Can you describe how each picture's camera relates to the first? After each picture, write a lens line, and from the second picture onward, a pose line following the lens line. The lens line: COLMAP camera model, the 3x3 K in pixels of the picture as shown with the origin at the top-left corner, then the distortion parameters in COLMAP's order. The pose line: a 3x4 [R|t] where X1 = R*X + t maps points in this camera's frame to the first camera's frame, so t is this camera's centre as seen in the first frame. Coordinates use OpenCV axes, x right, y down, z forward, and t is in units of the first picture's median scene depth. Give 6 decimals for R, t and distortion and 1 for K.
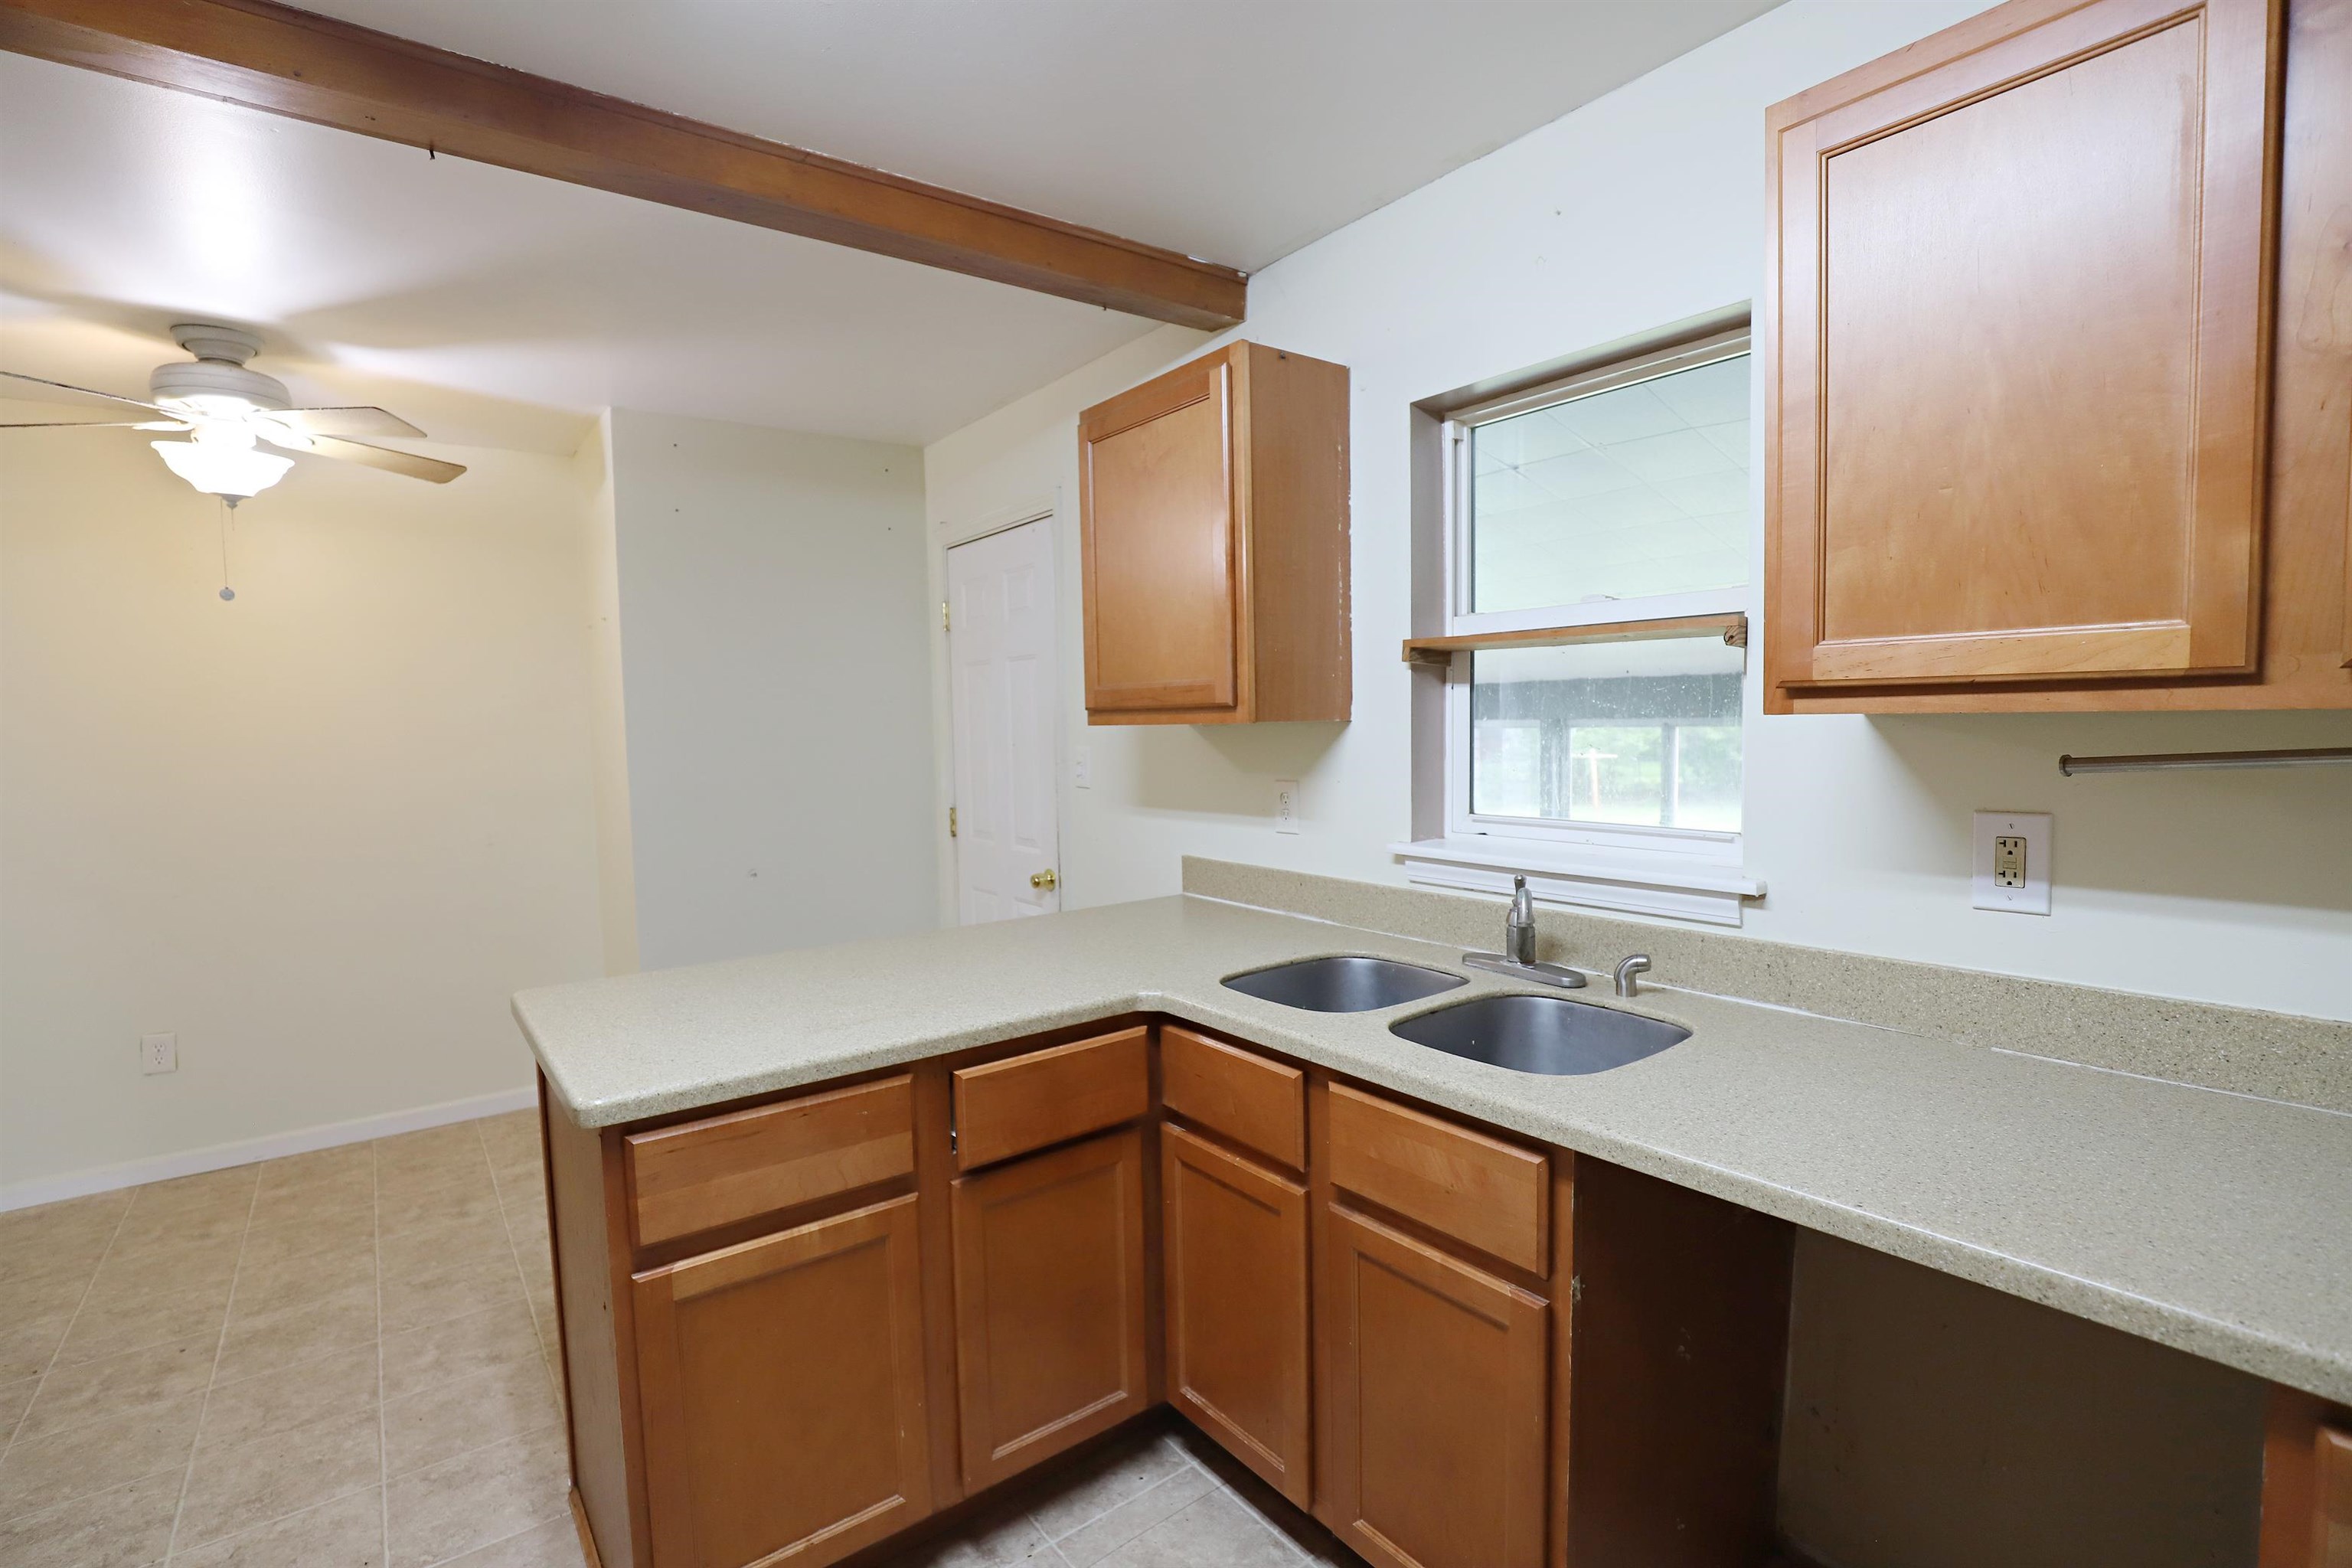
lens RADIAL K [[1081.1, 0, 1179.1], [0, 1081.1, 795.1], [0, 0, 1]] dist [-0.039850, 0.009664]
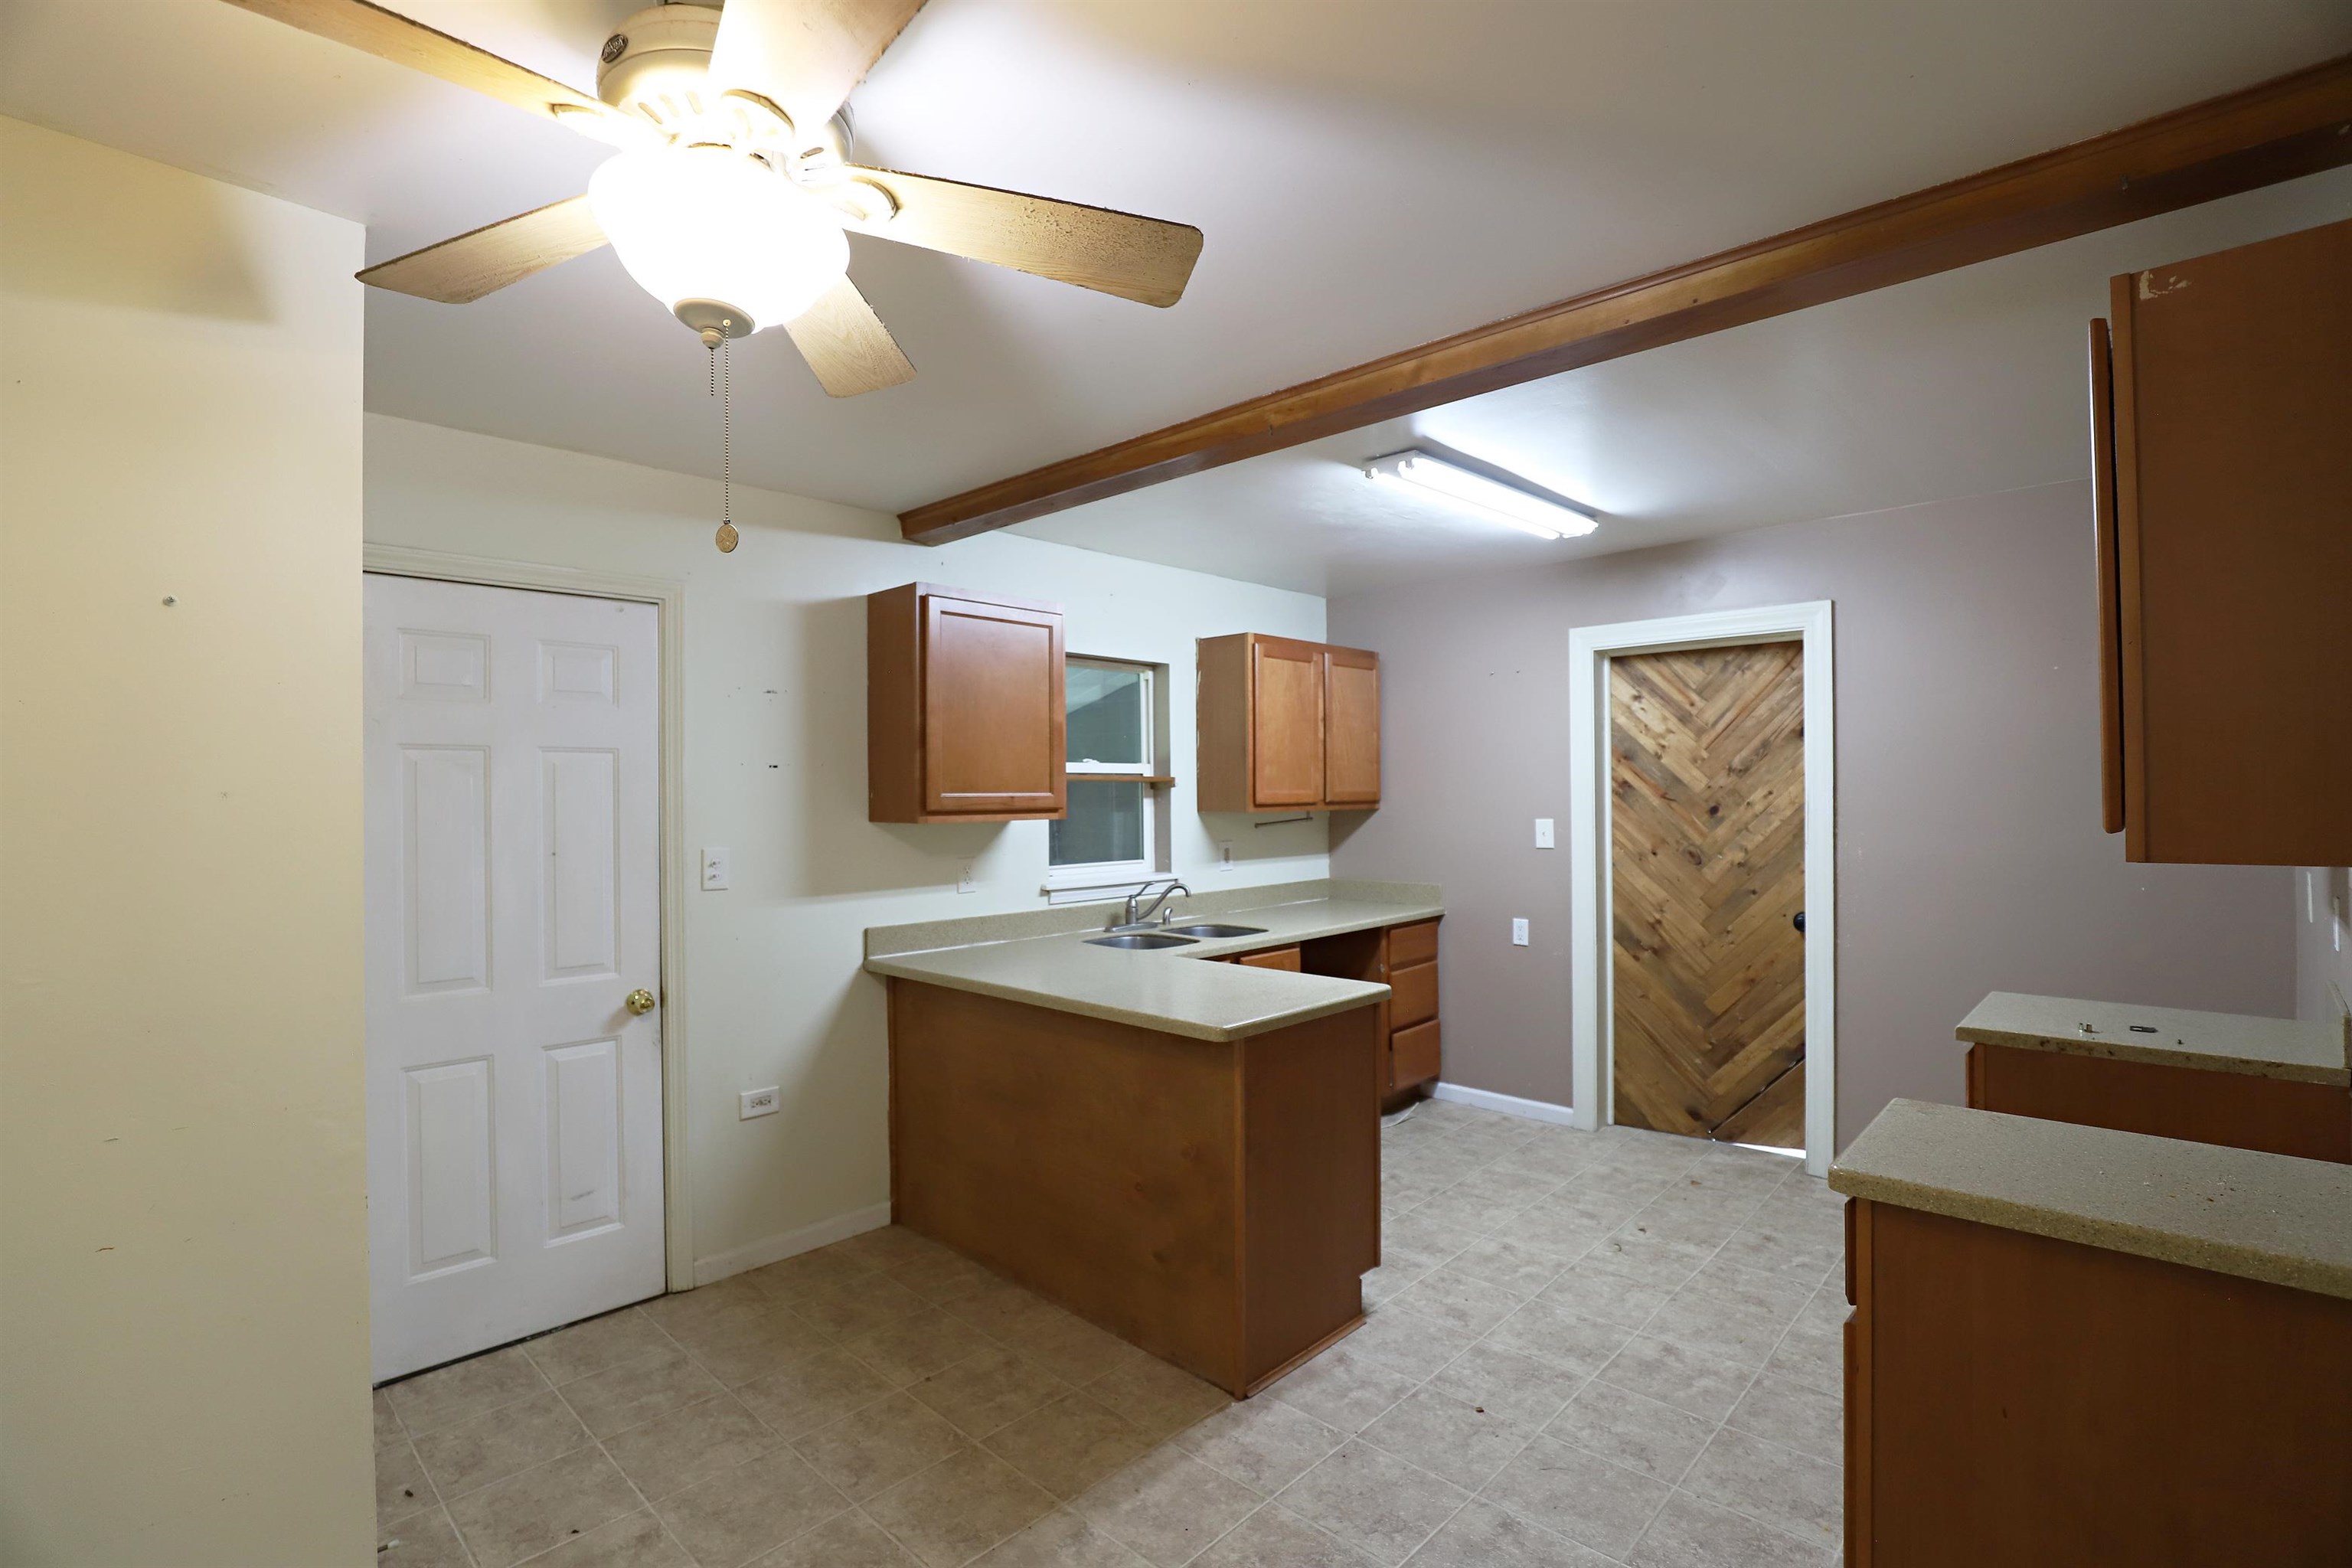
lens RADIAL K [[1081.5, 0, 1174.8], [0, 1081.5, 785.3], [0, 0, 1]] dist [-0.038236, 0.008235]
pose [[-0.156731, 0.028125, 0.987241, -1.852861], [0.081645, 0.996542, -0.015429, -0.086795], [-0.984261, 0.078186, -0.158486, 1.203678]]
